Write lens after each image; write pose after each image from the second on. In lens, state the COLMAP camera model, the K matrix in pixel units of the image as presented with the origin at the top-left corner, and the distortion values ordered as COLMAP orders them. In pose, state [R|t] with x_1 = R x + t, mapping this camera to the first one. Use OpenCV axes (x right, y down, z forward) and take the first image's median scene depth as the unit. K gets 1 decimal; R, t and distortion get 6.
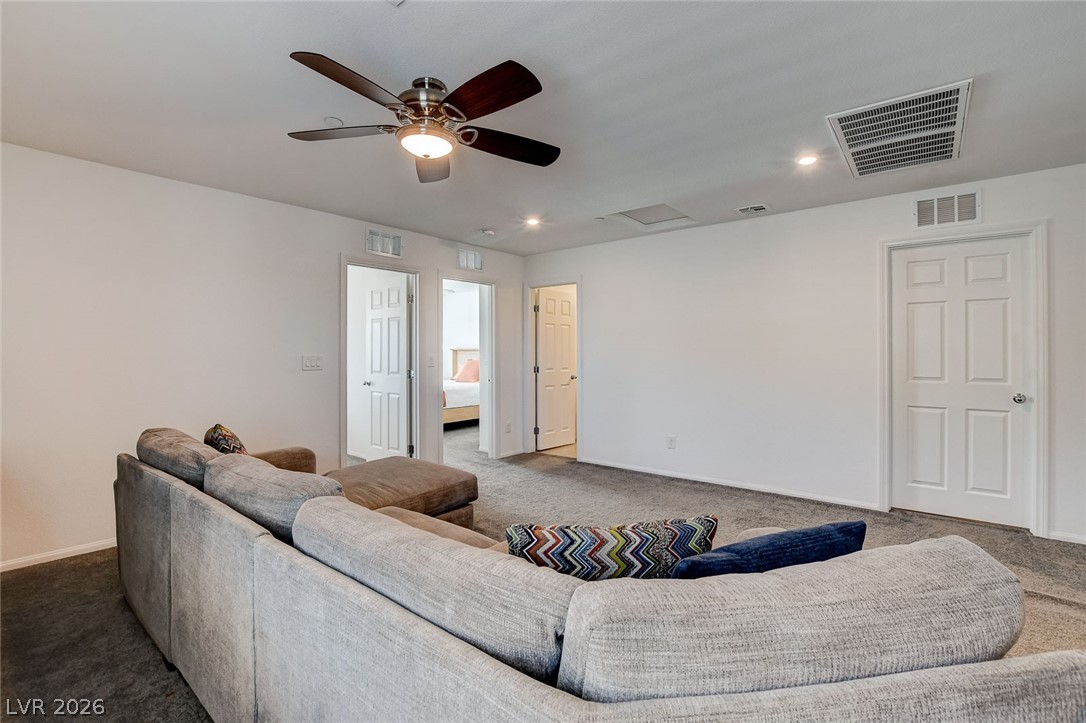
lens RADIAL K [[489.0, 0, 536.6], [0, 489.0, 349.6], [0, 0, 1]] dist [-0.025863, 0.001123]
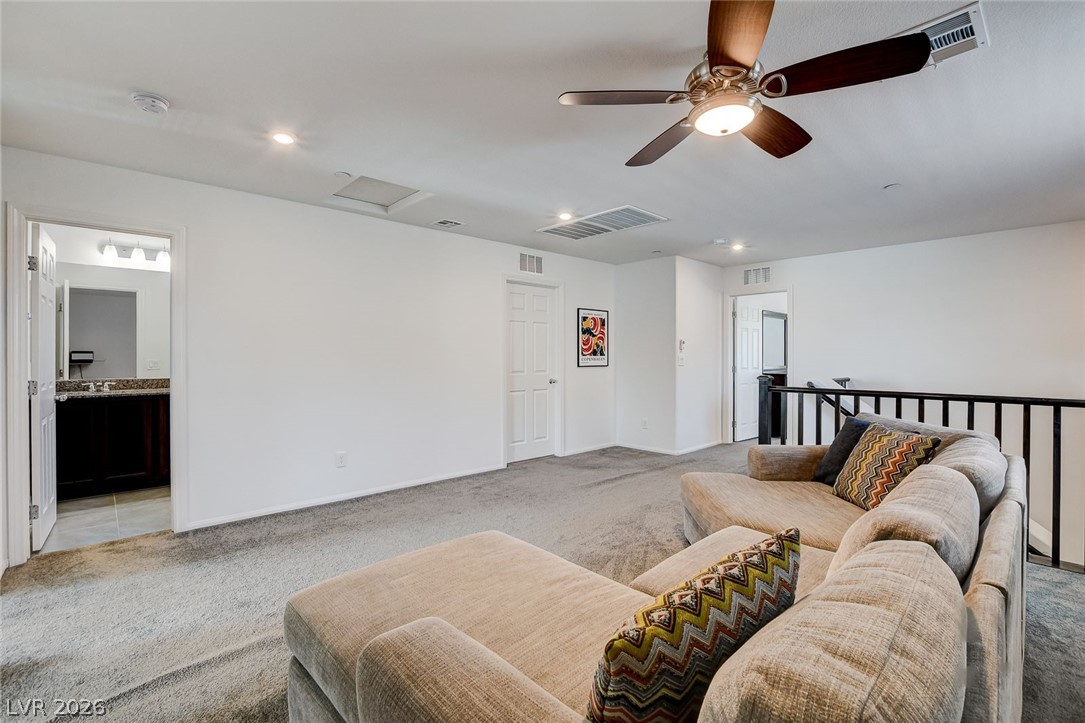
lens RADIAL K [[488.4, 0, 544.4], [0, 488.4, 355.5], [0, 0, 1]] dist [-0.048183, 0.007335]
pose [[0.114809, -0.000960, 0.993387, -0.704000], [-0.008194, 0.999965, 0.001913, 0.005092], [-0.993354, -0.008359, 0.114798, 0.753012]]
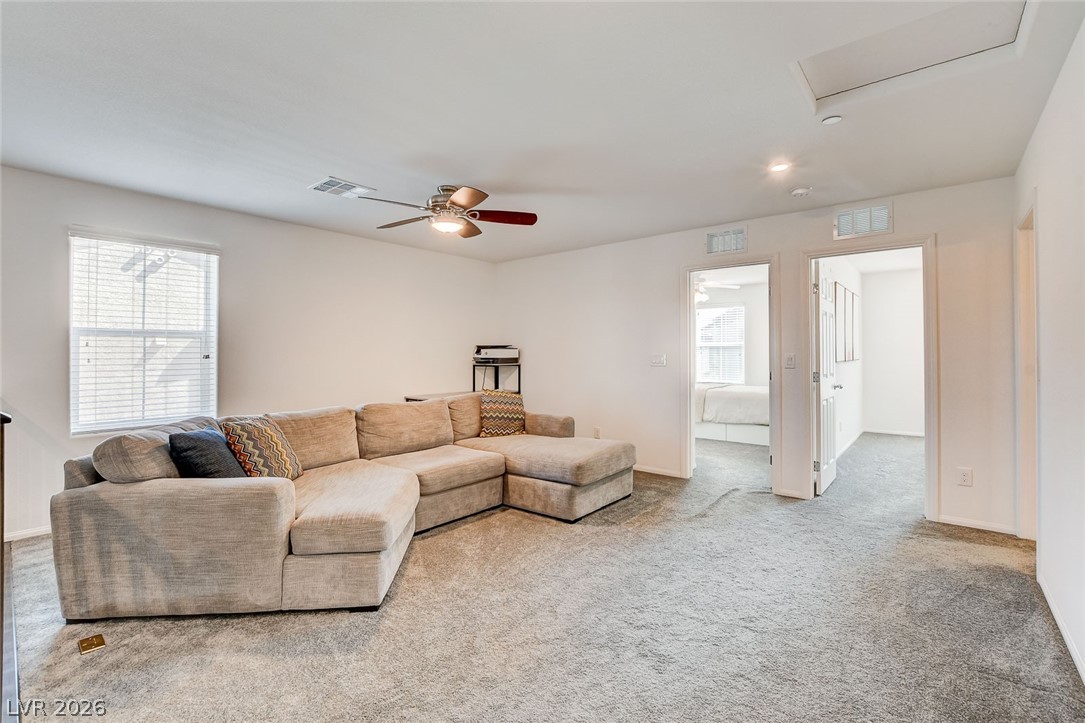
lens RADIAL K [[475.5, 0, 539.1], [0, 475.5, 352.0], [0, 0, 1]] dist [-0.014305, 0.000310]
pose [[0.005343, -0.003967, -0.999978, 0.841212], [0.010986, 0.999932, -0.003908, 0.007609], [0.999925, -0.010964, 0.005386, 0.798895]]
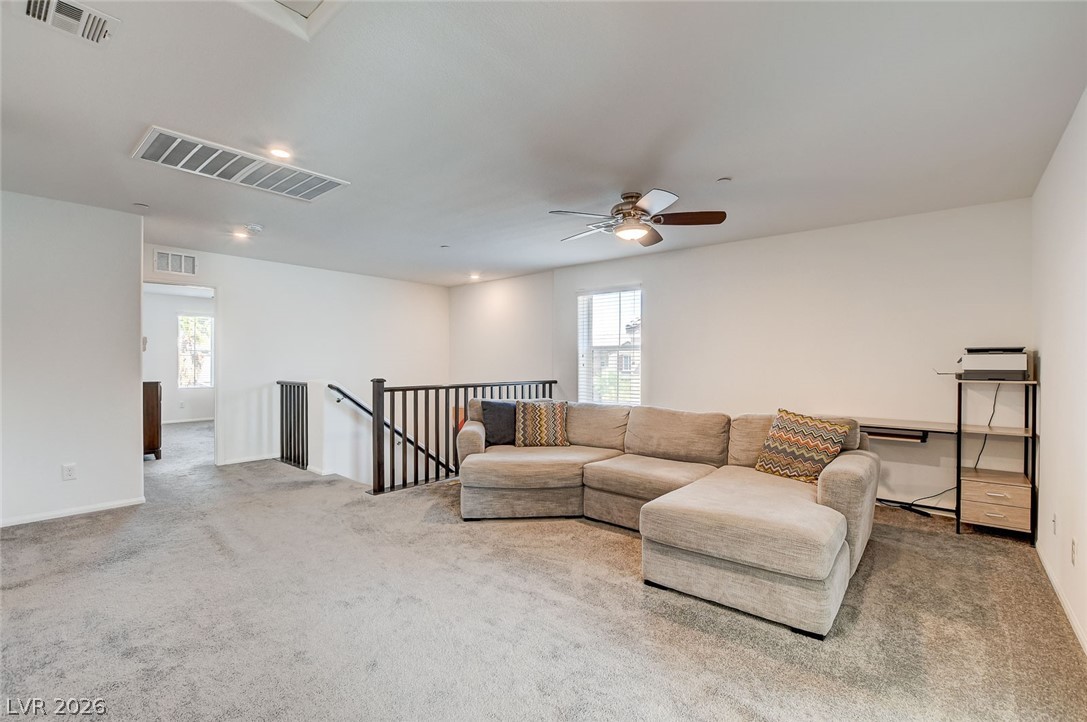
lens RADIAL K [[482.4, 0, 541.2], [0, 482.4, 357.8], [0, 0, 1]] dist [-0.032885, 0.006497]
pose [[-0.999990, -0.004254, -0.001163, 0.048221], [-0.004236, 0.999878, -0.015058, 0.013539], [0.001227, -0.015053, -0.999886, 1.613669]]
